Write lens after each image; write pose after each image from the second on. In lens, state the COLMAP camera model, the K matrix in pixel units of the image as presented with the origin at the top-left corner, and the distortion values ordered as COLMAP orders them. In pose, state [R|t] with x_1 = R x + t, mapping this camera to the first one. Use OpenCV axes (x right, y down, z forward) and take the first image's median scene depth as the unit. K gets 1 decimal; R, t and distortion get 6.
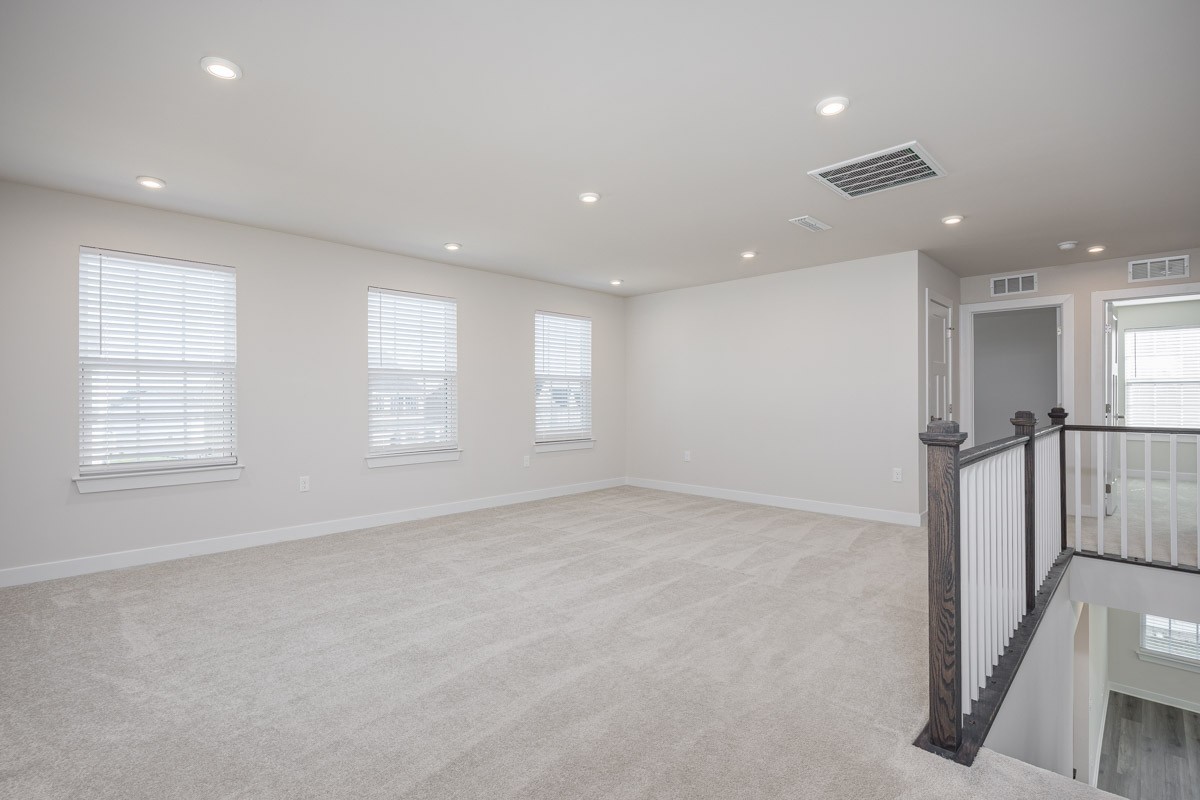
lens RADIAL K [[565.2, 0, 600.0], [0, 565.2, 400.0], [0, 0, 1]] dist [-0.022275, 0.000023]
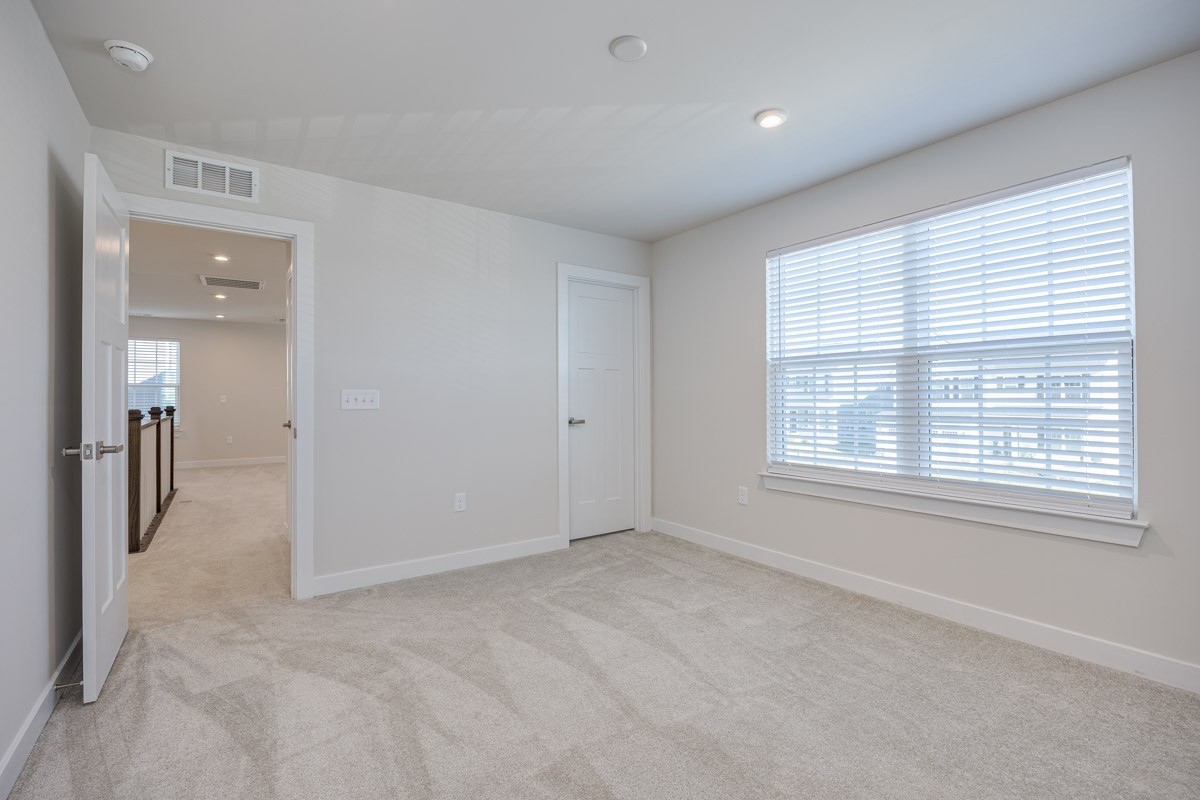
lens RADIAL K [[565.2, 0, 600.0], [0, 565.2, 400.0], [0, 0, 1]] dist [-0.022275, 0.000023]
pose [[0.196703, 0.001780, 0.980462, -0.836690], [0.000002, 0.999998, -0.001816, -0.000415], [-0.980463, 0.000359, 0.196703, -0.895118]]
